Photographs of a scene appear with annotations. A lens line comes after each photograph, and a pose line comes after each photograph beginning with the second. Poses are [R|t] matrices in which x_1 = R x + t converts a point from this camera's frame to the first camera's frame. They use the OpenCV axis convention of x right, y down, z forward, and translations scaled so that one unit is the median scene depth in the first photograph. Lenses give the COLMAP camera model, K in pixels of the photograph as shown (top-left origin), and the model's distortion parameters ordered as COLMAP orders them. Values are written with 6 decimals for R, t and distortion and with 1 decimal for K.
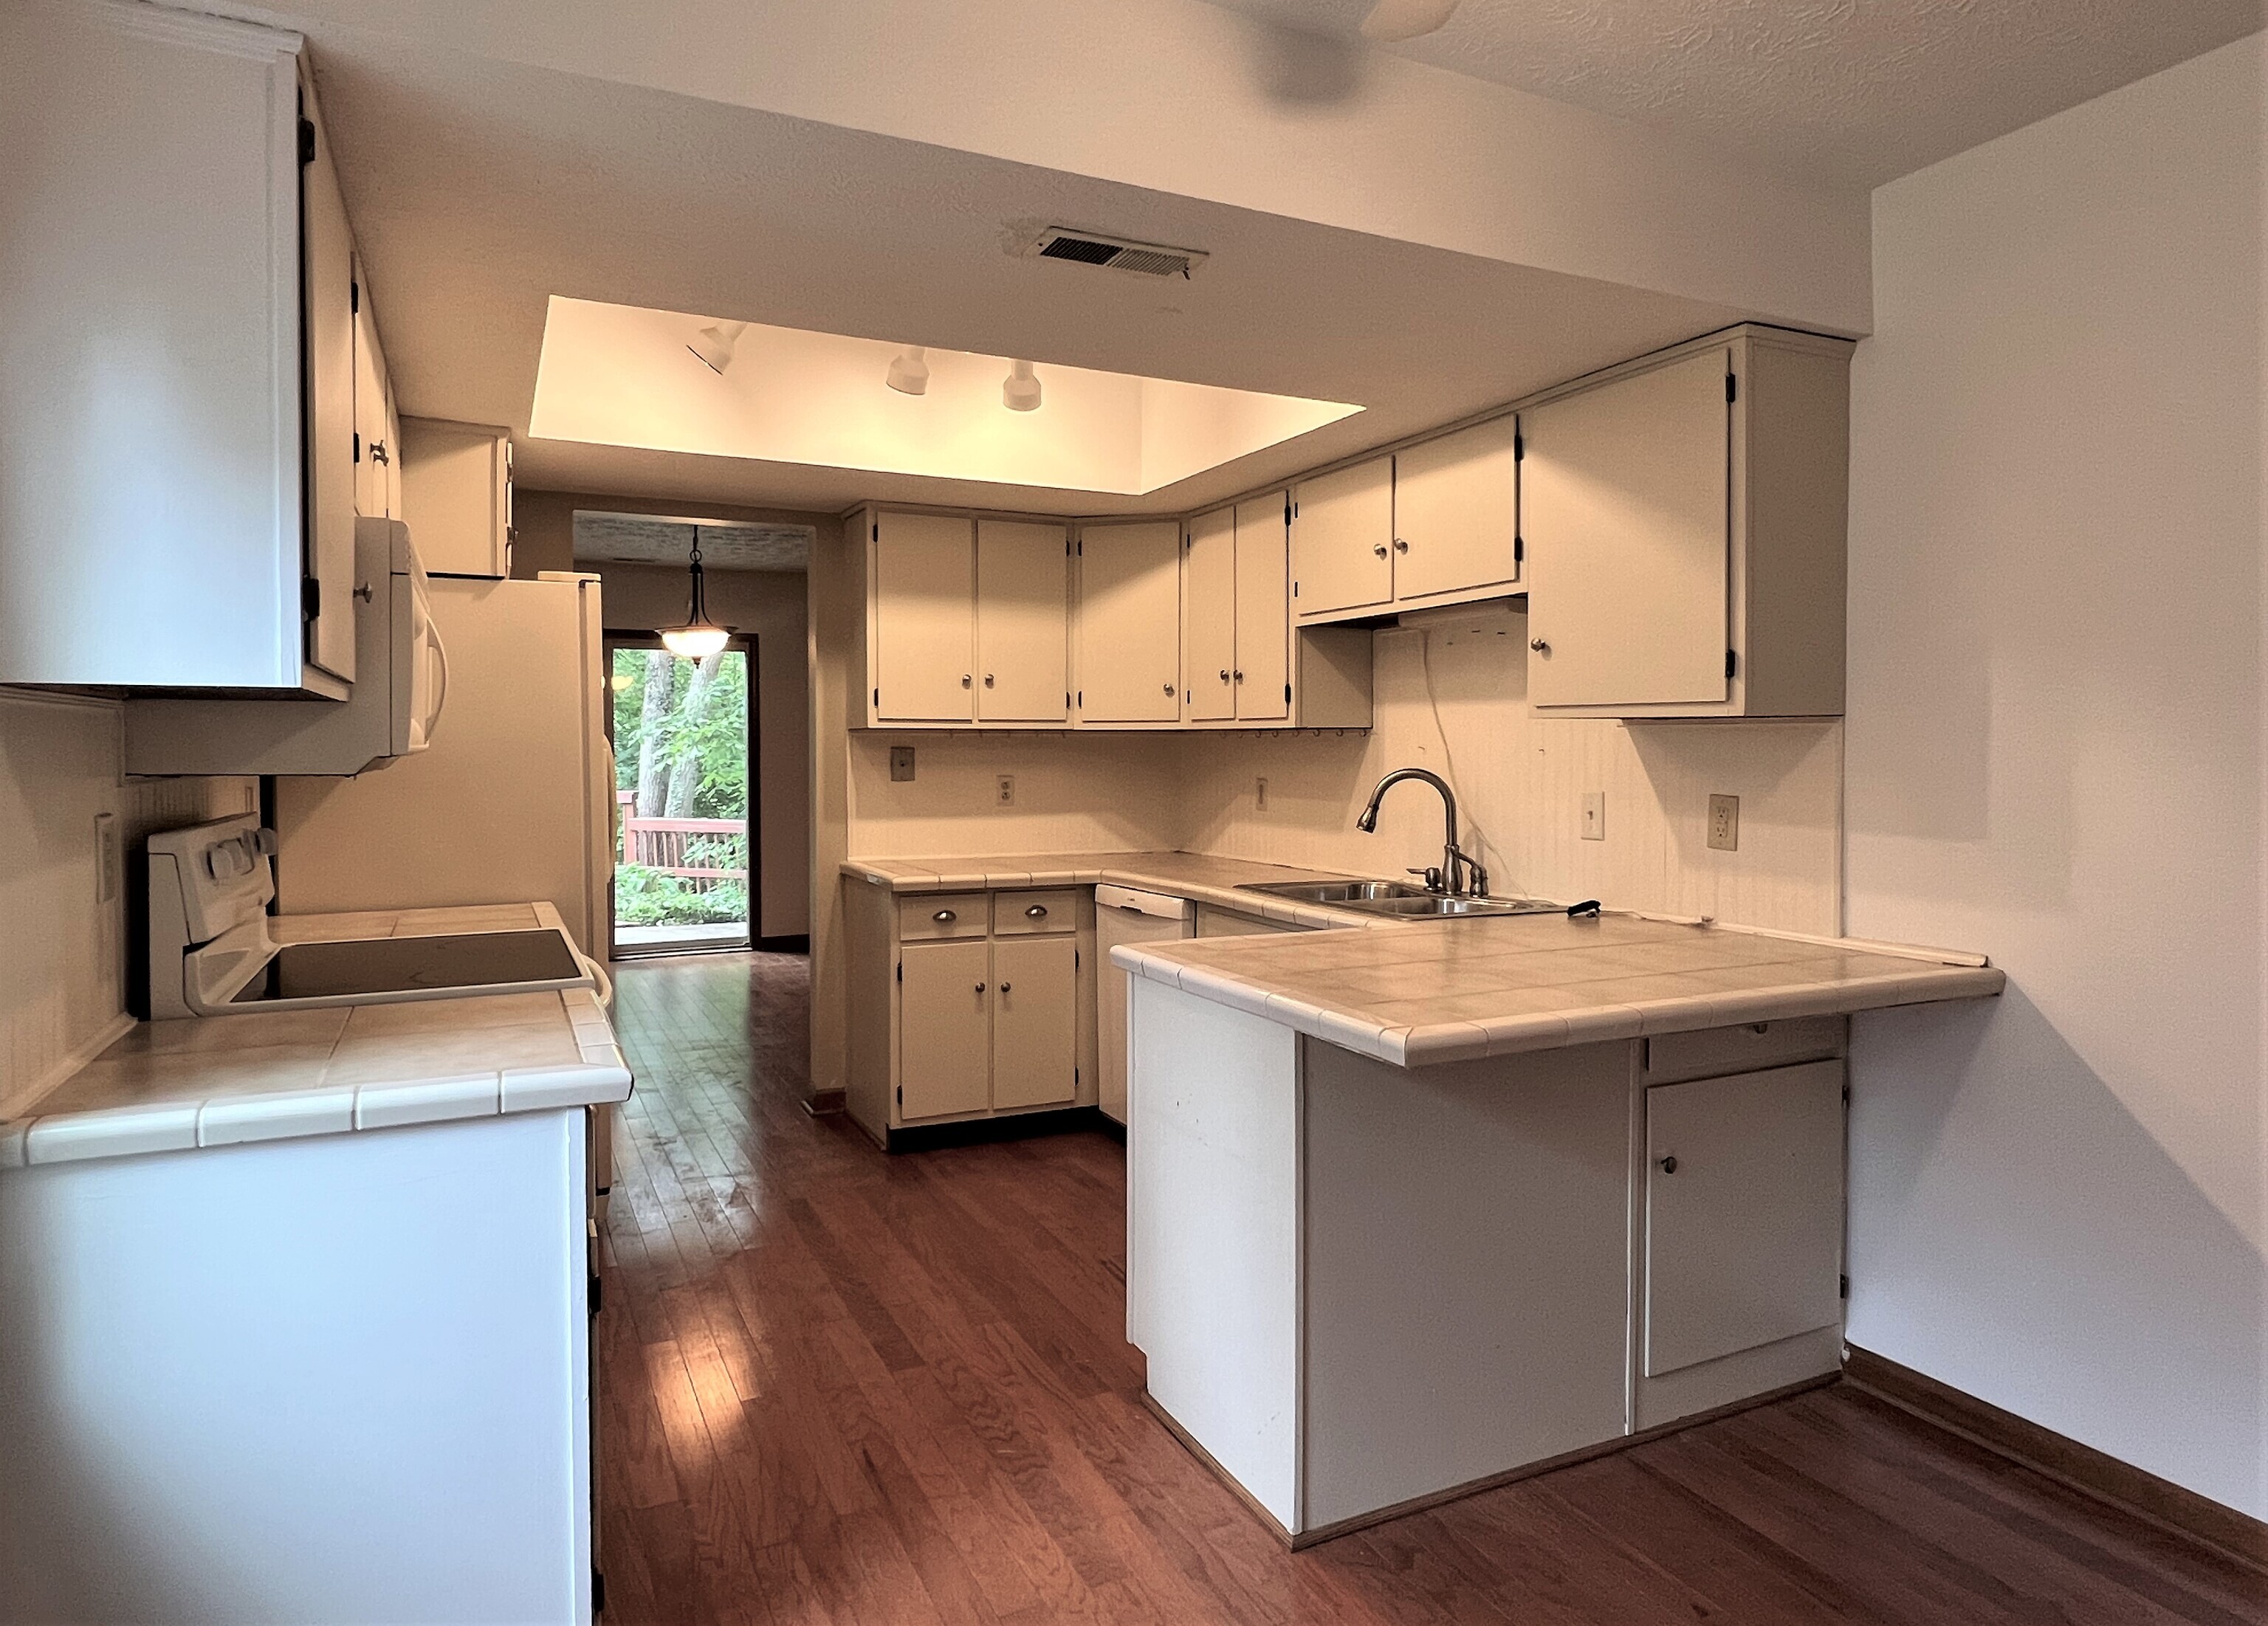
lens RADIAL K [[1339.0, 0, 1126.7], [0, 1339.0, 771.5], [0, 0, 1]] dist [0.000678, -0.000404]
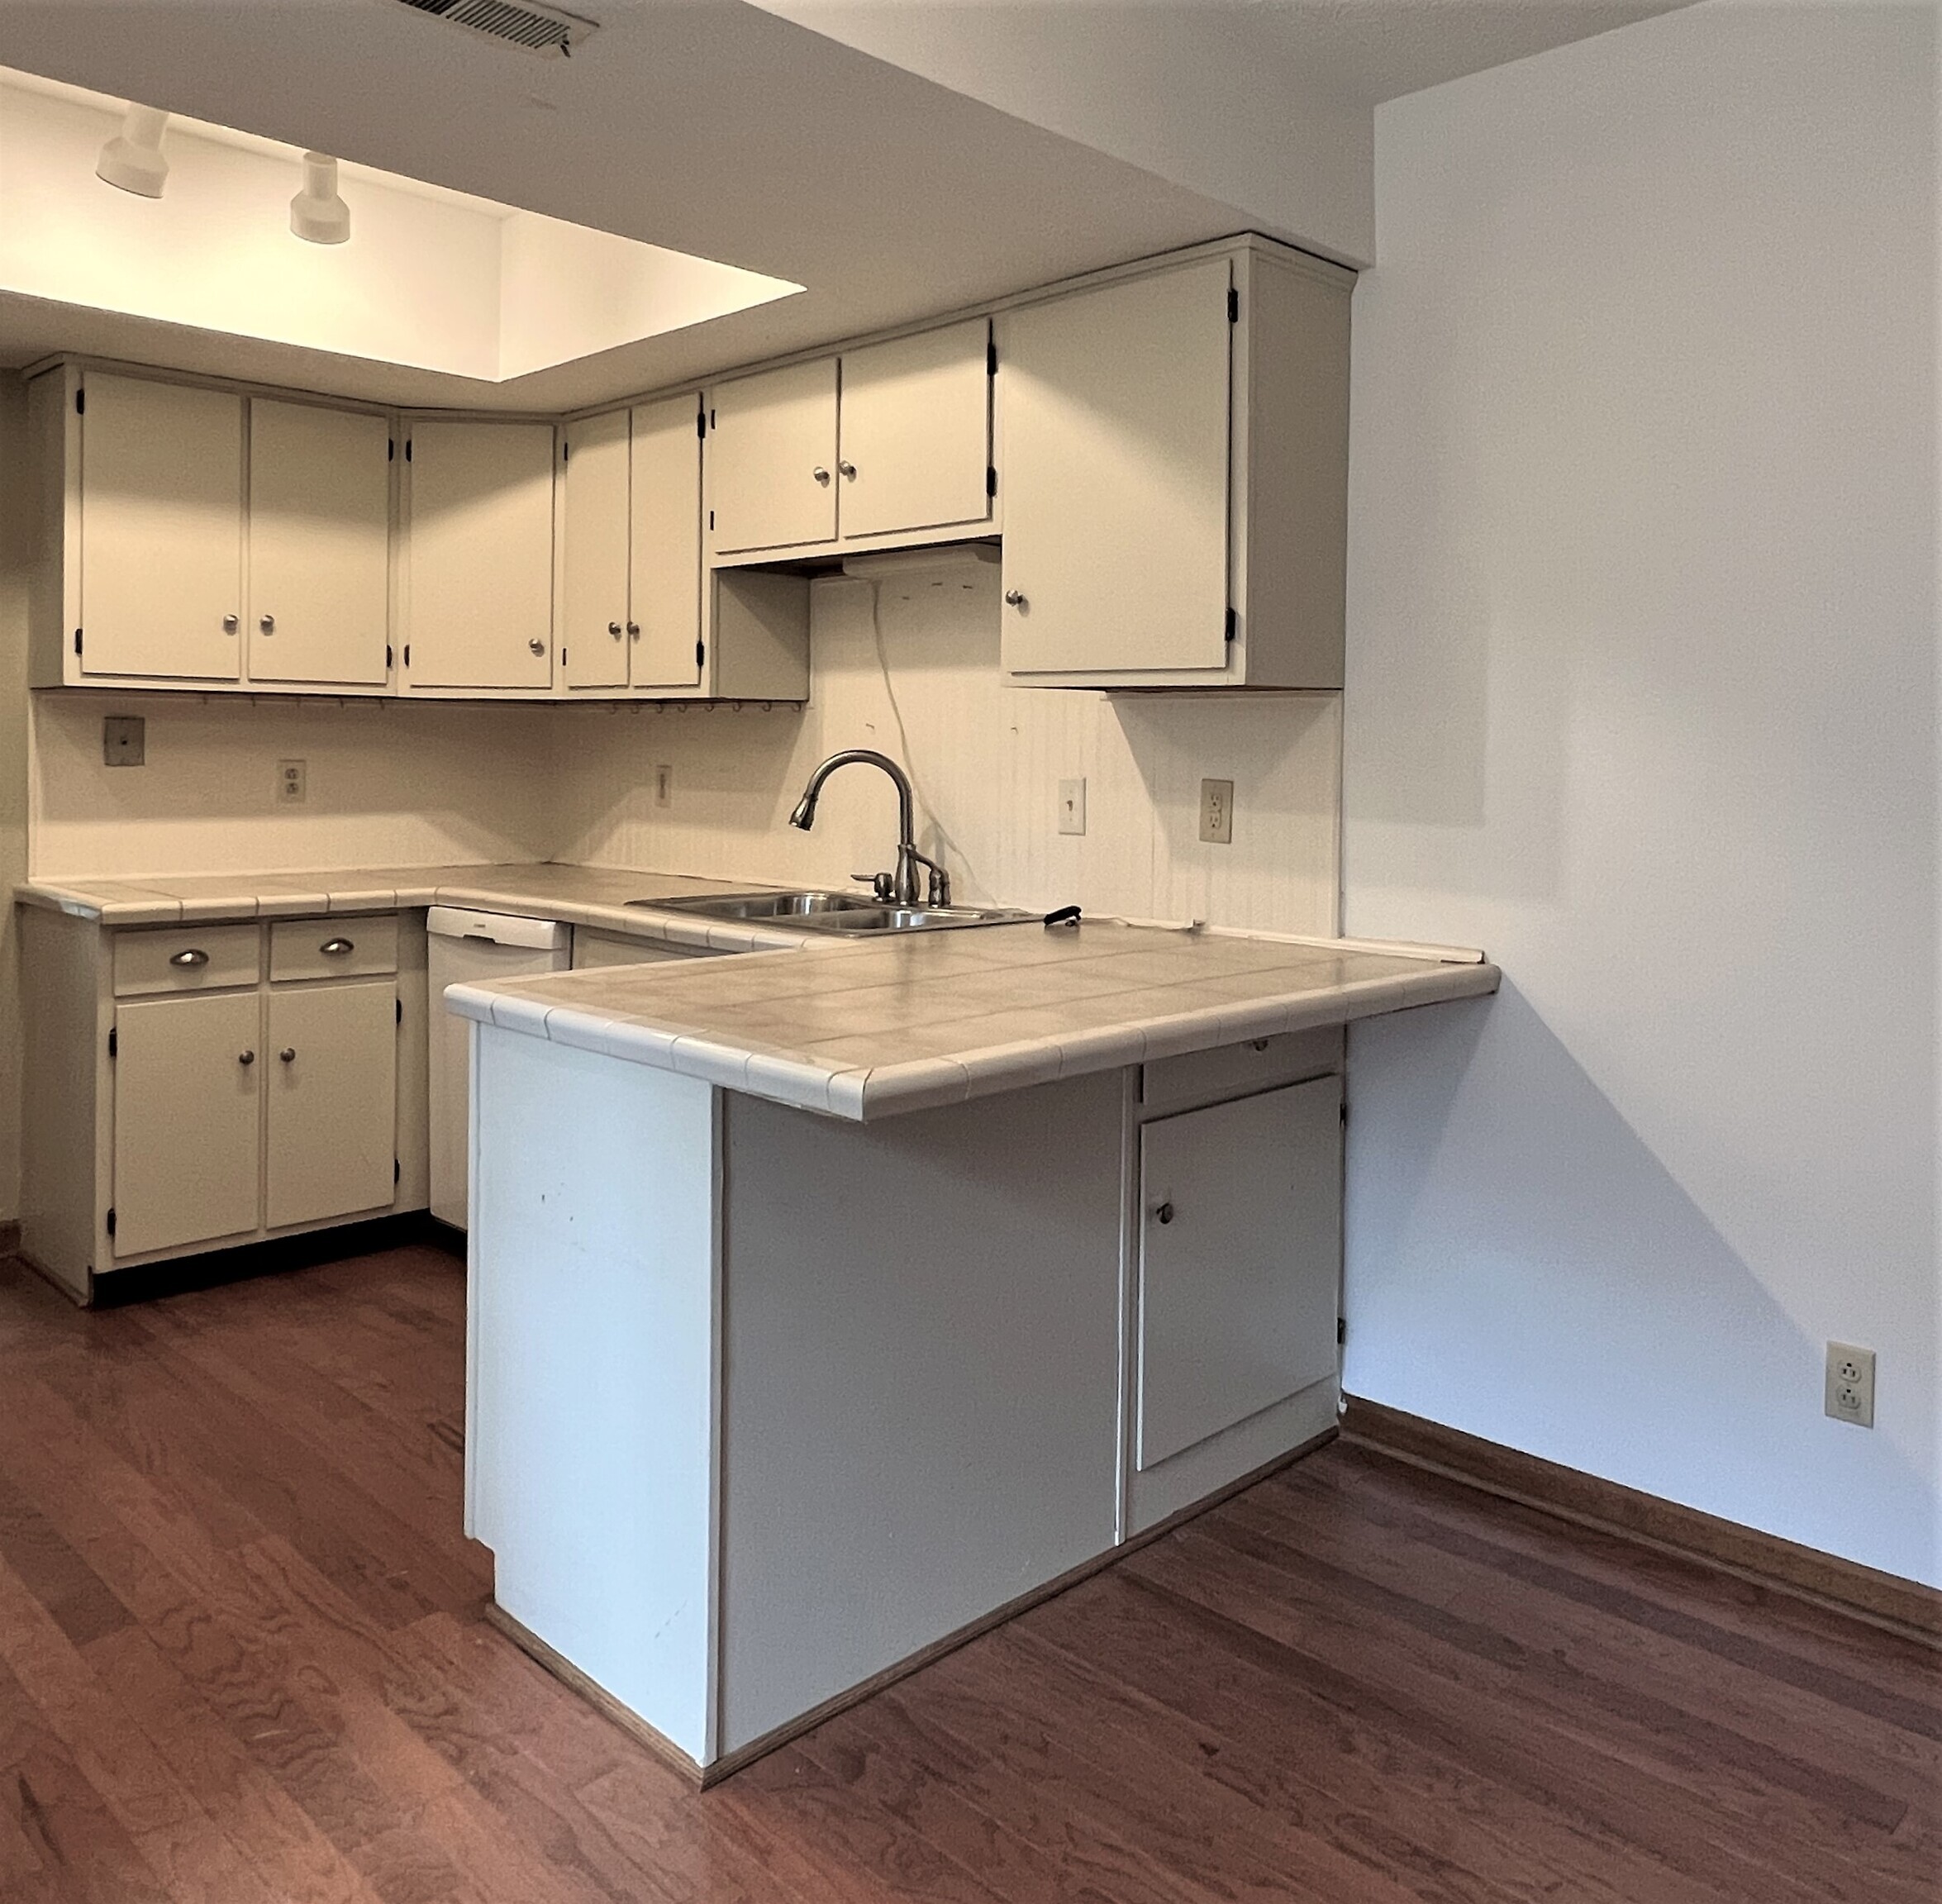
lens RADIAL K [[1589.9, 0, 1139.5], [0, 1589.9, 759.1], [0, 0, 1]] dist [0.002000, -0.003358]
pose [[0.923602, 0.008485, 0.383260, 0.003456], [-0.005188, 0.999940, -0.009636, 0.014265], [-0.383319, 0.006912, 0.923590, 0.065482]]
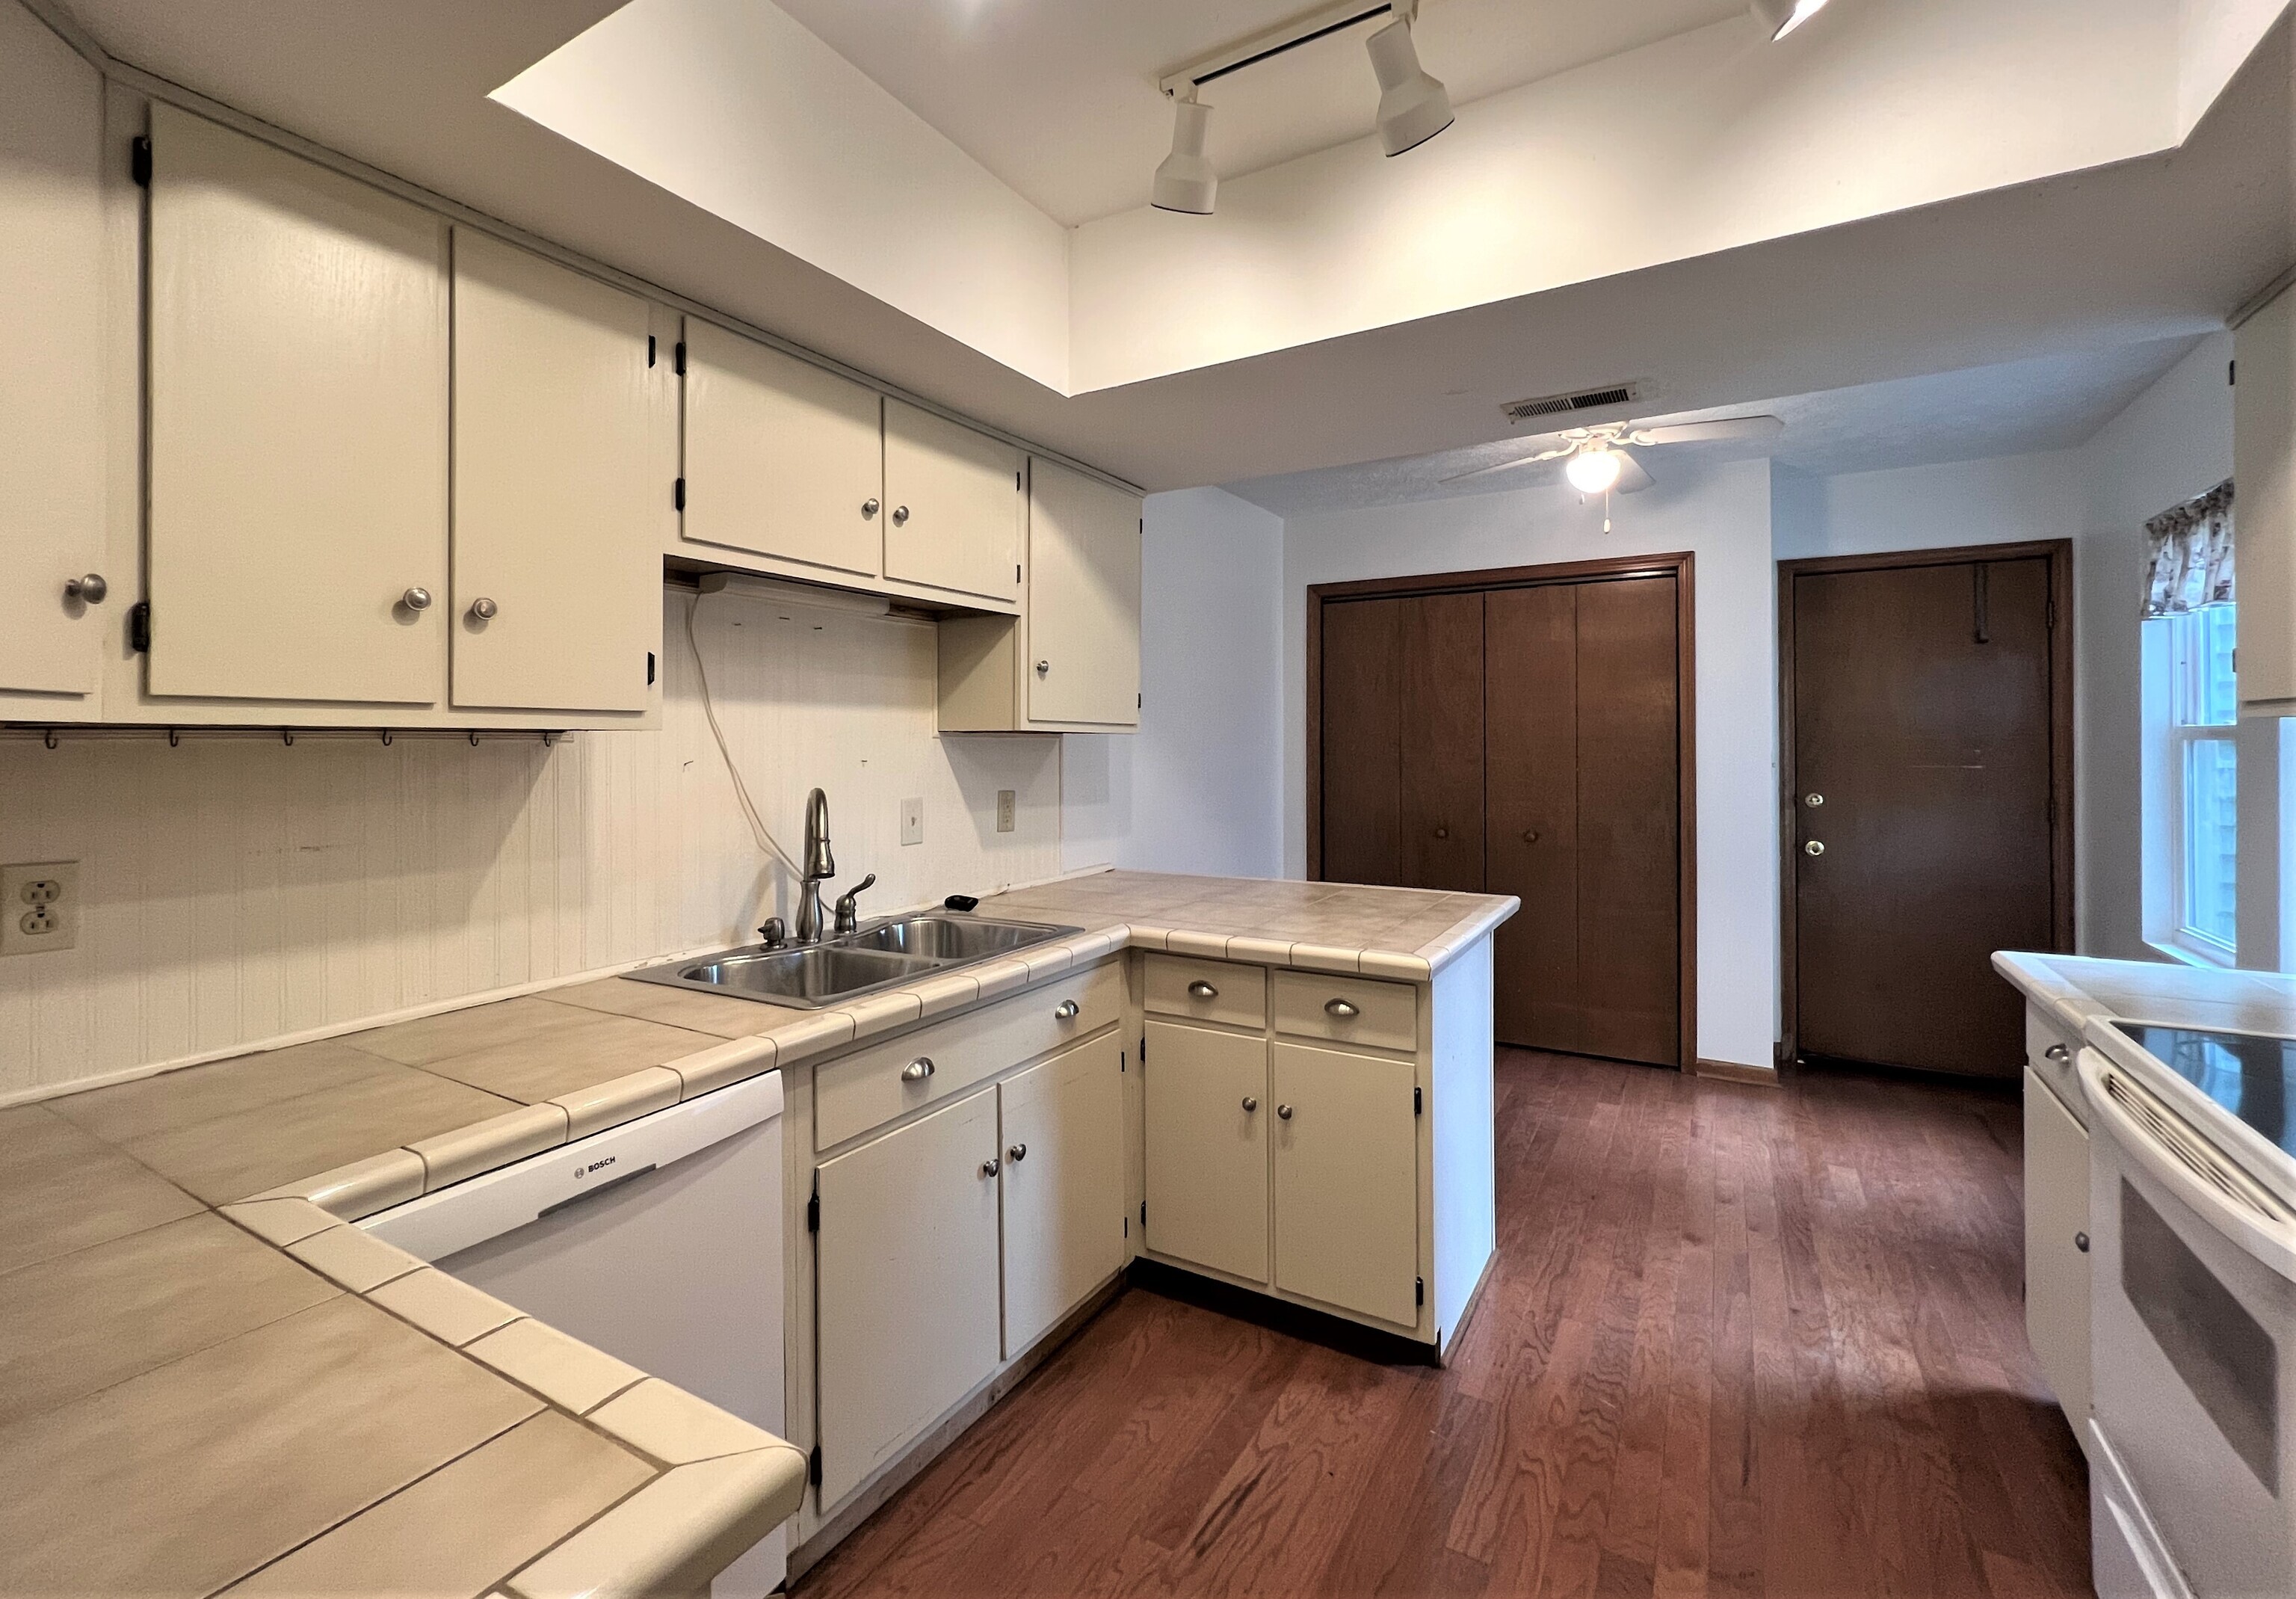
lens RADIAL K [[988.0, 0, 1145.3], [0, 988.0, 738.5], [0, 0, 1]] dist [0.000061, 0.000034]
pose [[-0.554268, 0.007016, 0.832309, -0.453512], [0.020578, 0.999774, 0.005276, -0.037052], [-0.832084, 0.020052, -0.554287, 1.429502]]
